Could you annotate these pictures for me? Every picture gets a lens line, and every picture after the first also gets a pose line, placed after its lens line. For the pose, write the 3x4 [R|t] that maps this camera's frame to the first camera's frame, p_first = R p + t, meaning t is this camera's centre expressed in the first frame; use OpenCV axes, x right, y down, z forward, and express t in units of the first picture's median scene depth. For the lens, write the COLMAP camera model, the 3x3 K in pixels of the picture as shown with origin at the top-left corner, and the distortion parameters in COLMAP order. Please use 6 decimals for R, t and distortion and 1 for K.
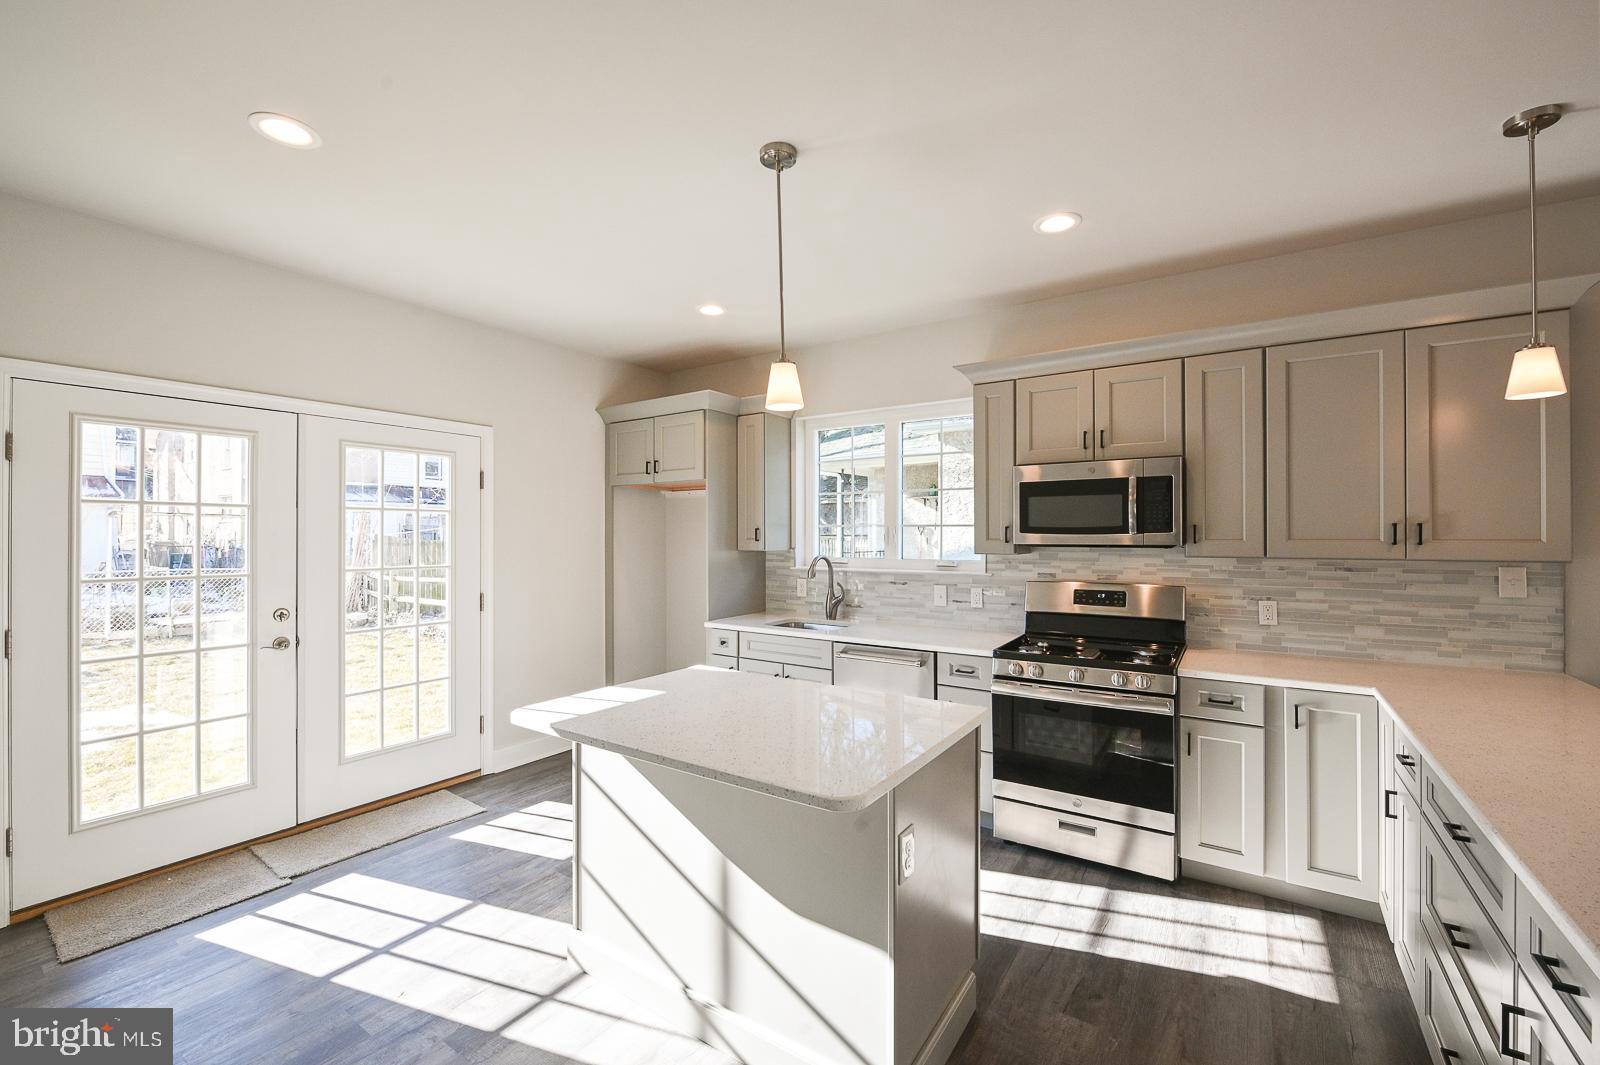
lens RADIAL K [[657.1, 0, 806.5], [0, 657.1, 532.7], [0, 0, 1]] dist [-0.010347, 0.000177]
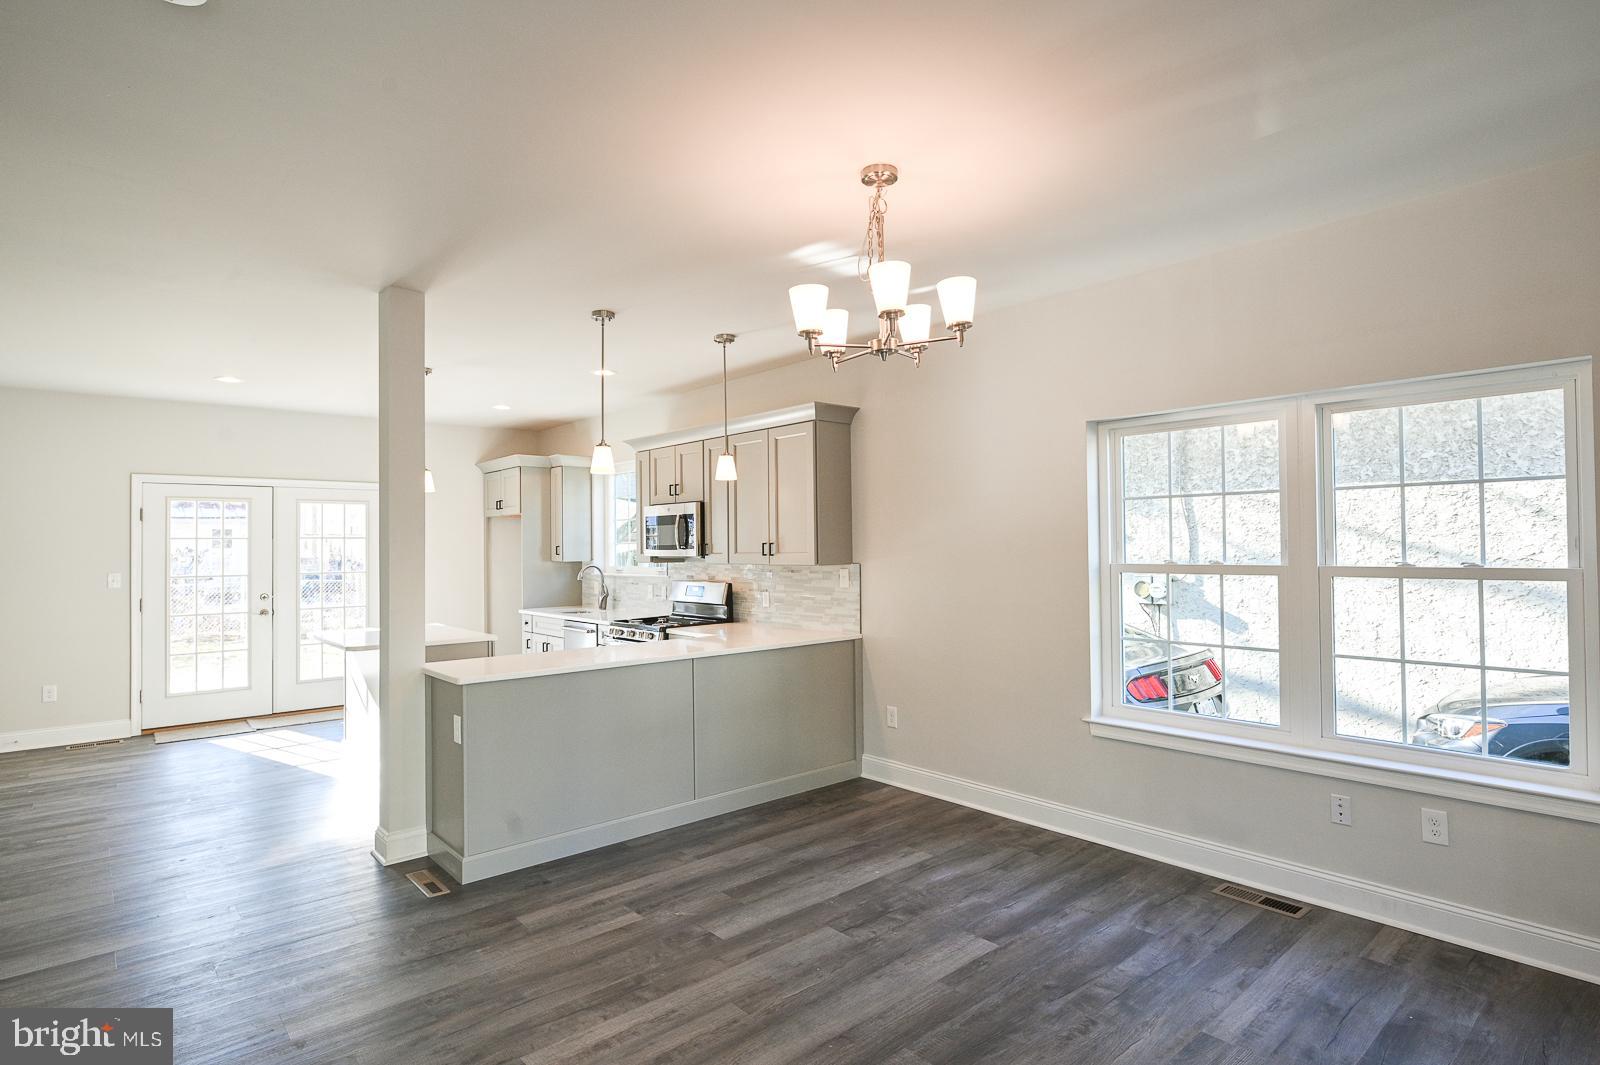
lens RADIAL K [[825.6, 0, 807.7], [0, 825.6, 533.9], [0, 0, 1]] dist [-0.003050, -0.001535]
pose [[0.967316, -0.012003, -0.253291, 1.303483], [0.009856, 0.999904, -0.009746, -0.014231], [0.253384, 0.006931, 0.967341, -0.884047]]
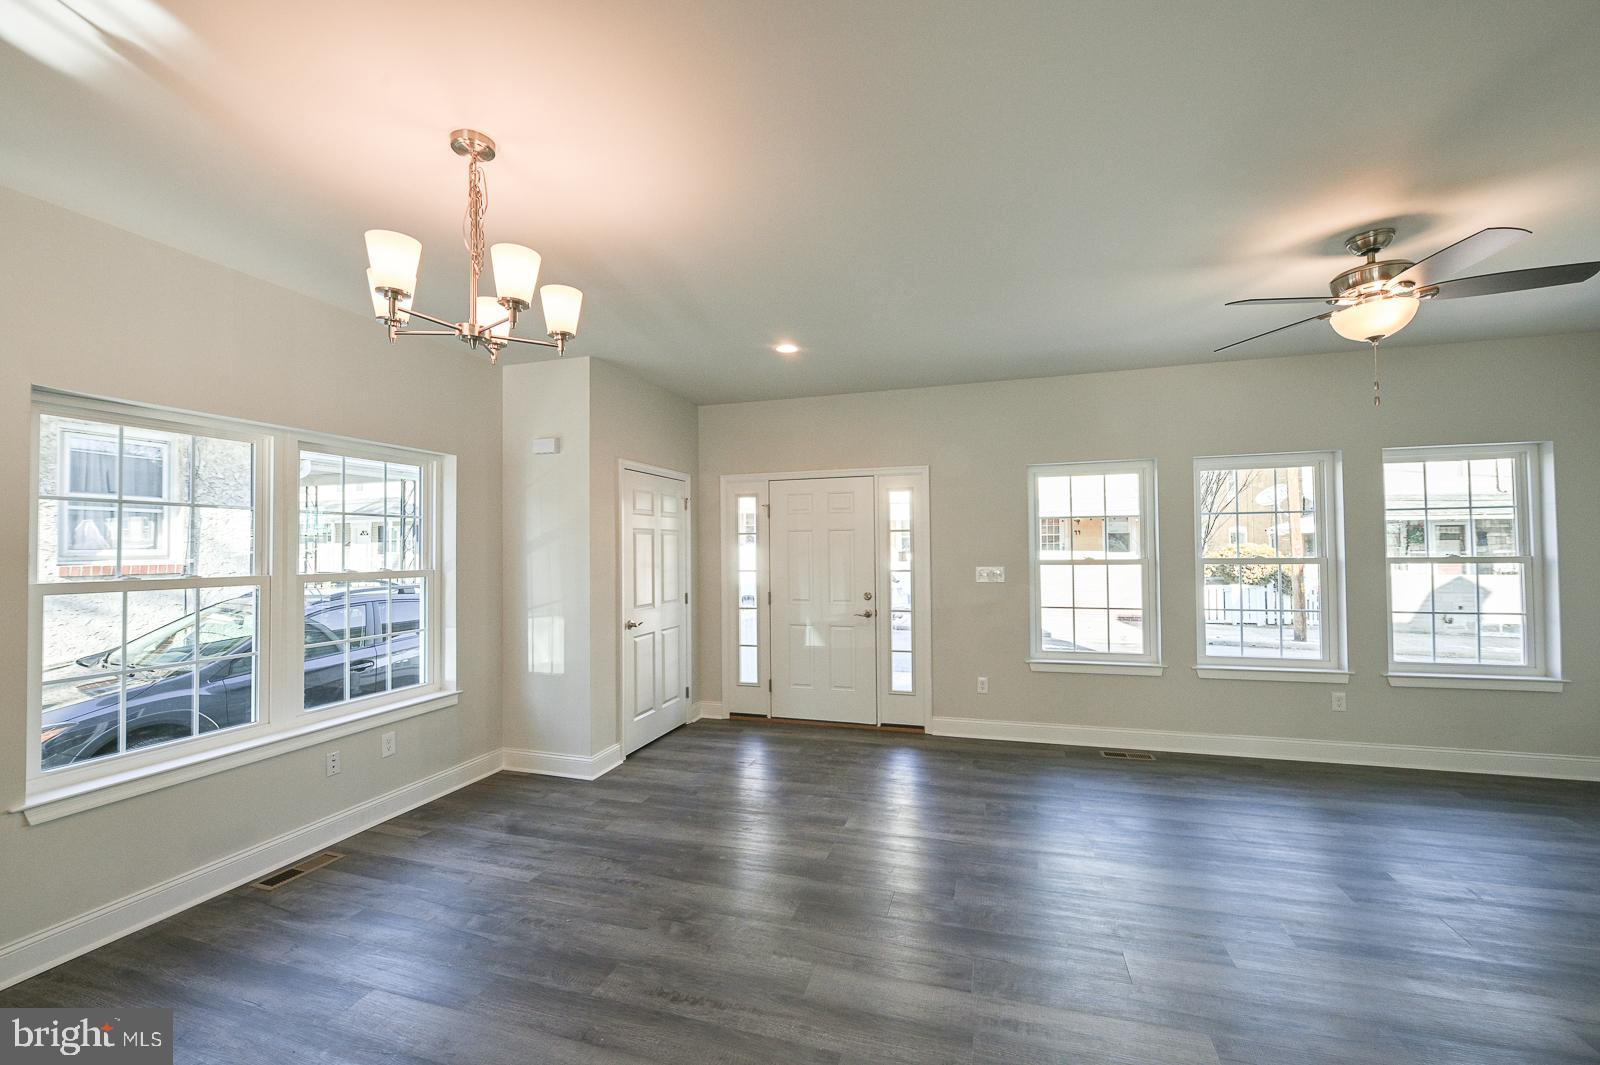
lens RADIAL K [[637.2, 0, 808.8], [0, 637.2, 533.1], [0, 0, 1]] dist [-0.008601, -0.000191]
pose [[-0.287530, 0.029721, 0.957310, 0.446316], [0.006809, 0.999557, -0.028988, -0.006706], [-0.957747, -0.001817, -0.287605, -0.118807]]
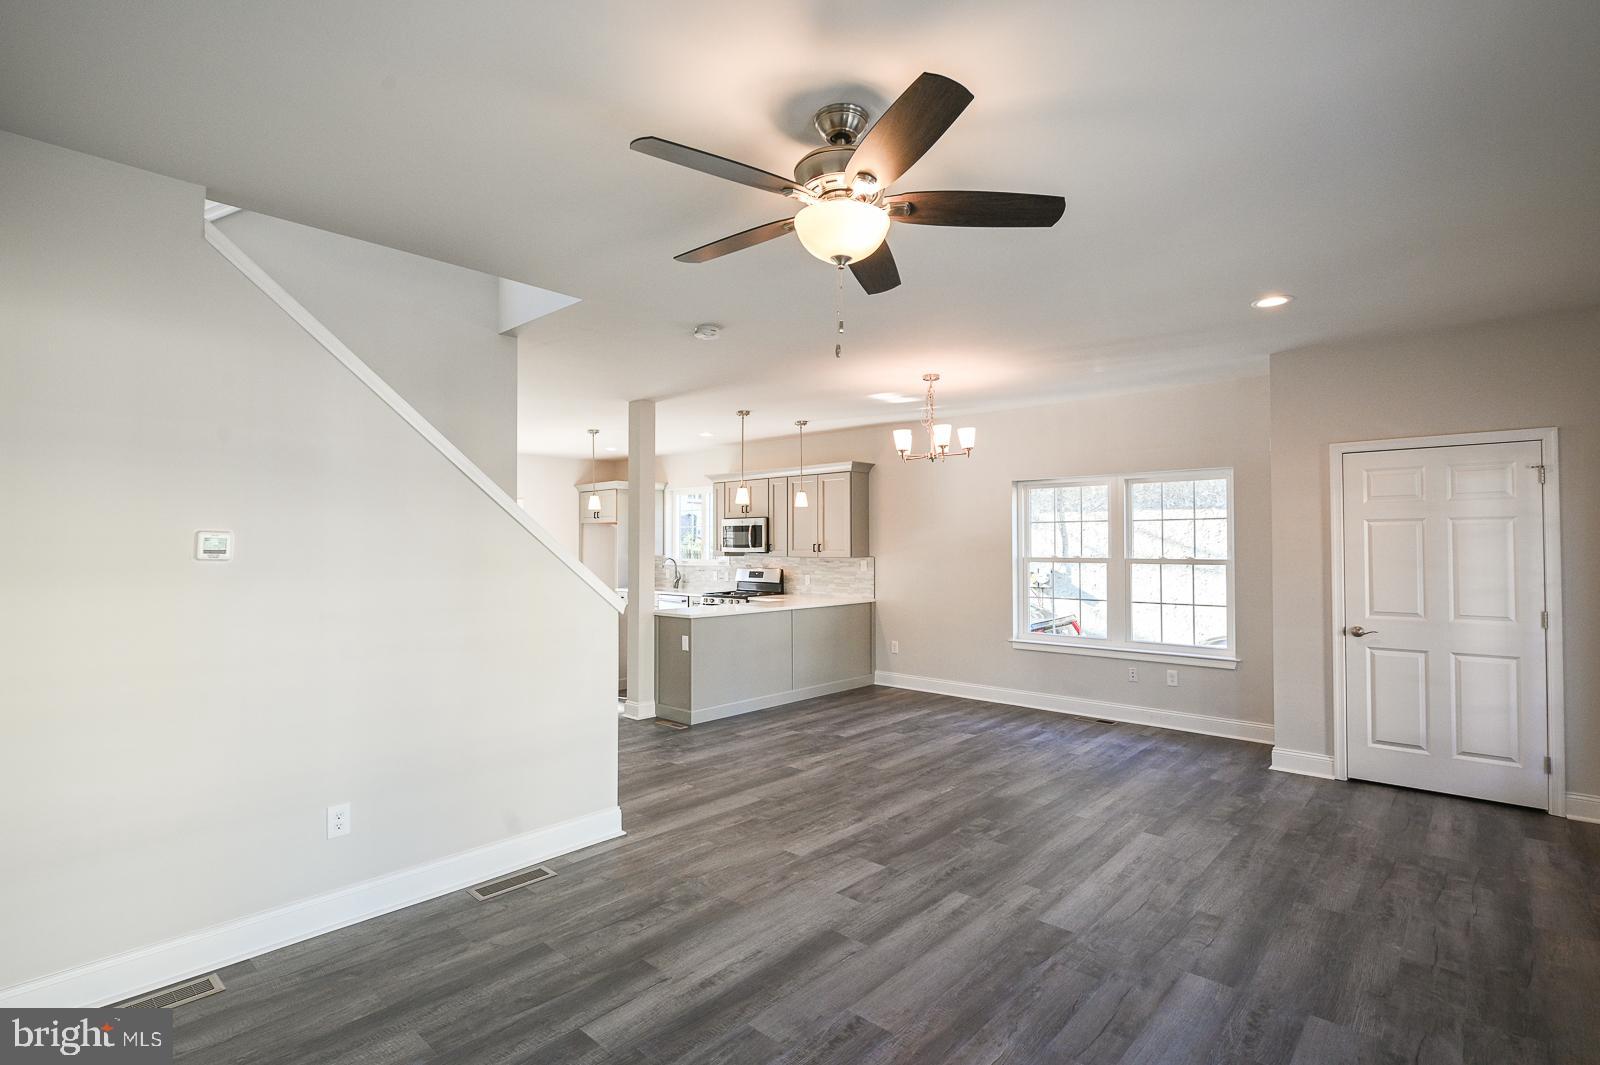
lens RADIAL K [[755.1, 0, 801.9], [0, 755.1, 533.7], [0, 0, 1]] dist [0.000868, 0.000262]
pose [[0.988468, -0.001157, -0.151427, 1.119643], [-0.000659, 0.999928, -0.011943, -0.017955], [0.151430, 0.011905, 0.988396, -1.843268]]
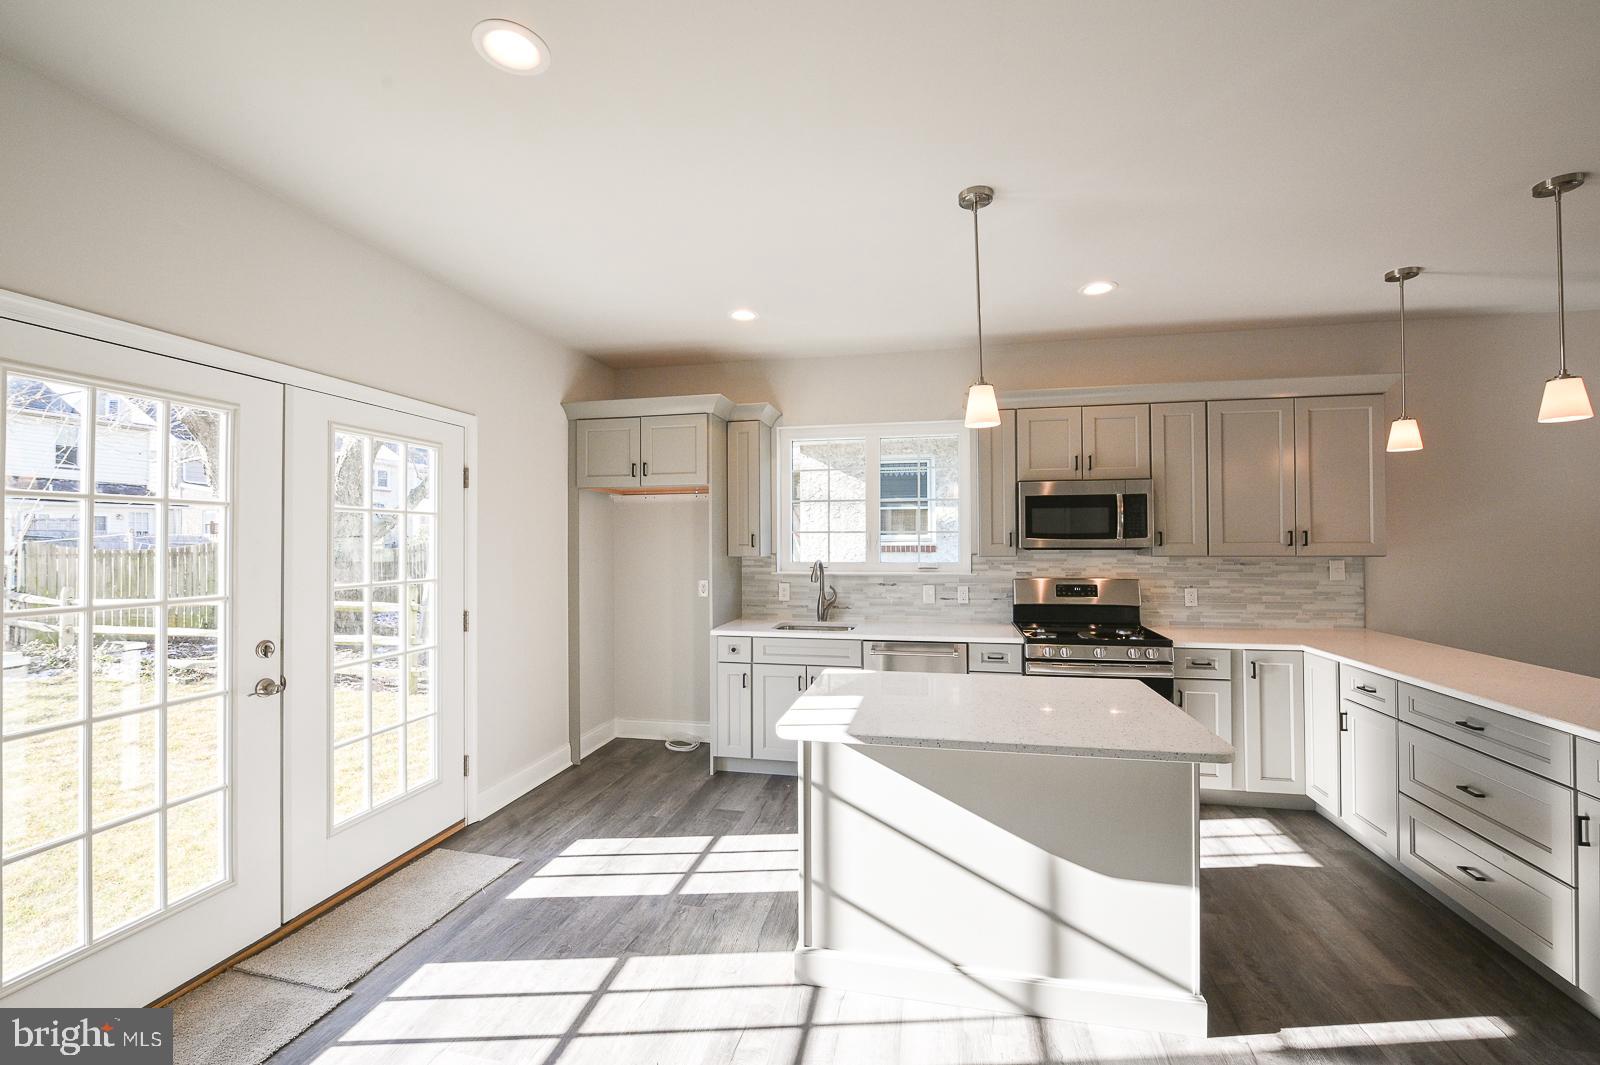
lens RADIAL K [[637.2, 0, 808.8], [0, 637.2, 533.1], [0, 0, 1]] dist [-0.008601, -0.000191]
pose [[0.925190, 0.001085, 0.379504, -0.517974], [0.002482, 0.999957, -0.008910, 0.000155], [-0.379497, 0.009185, 0.925147, 0.088409]]
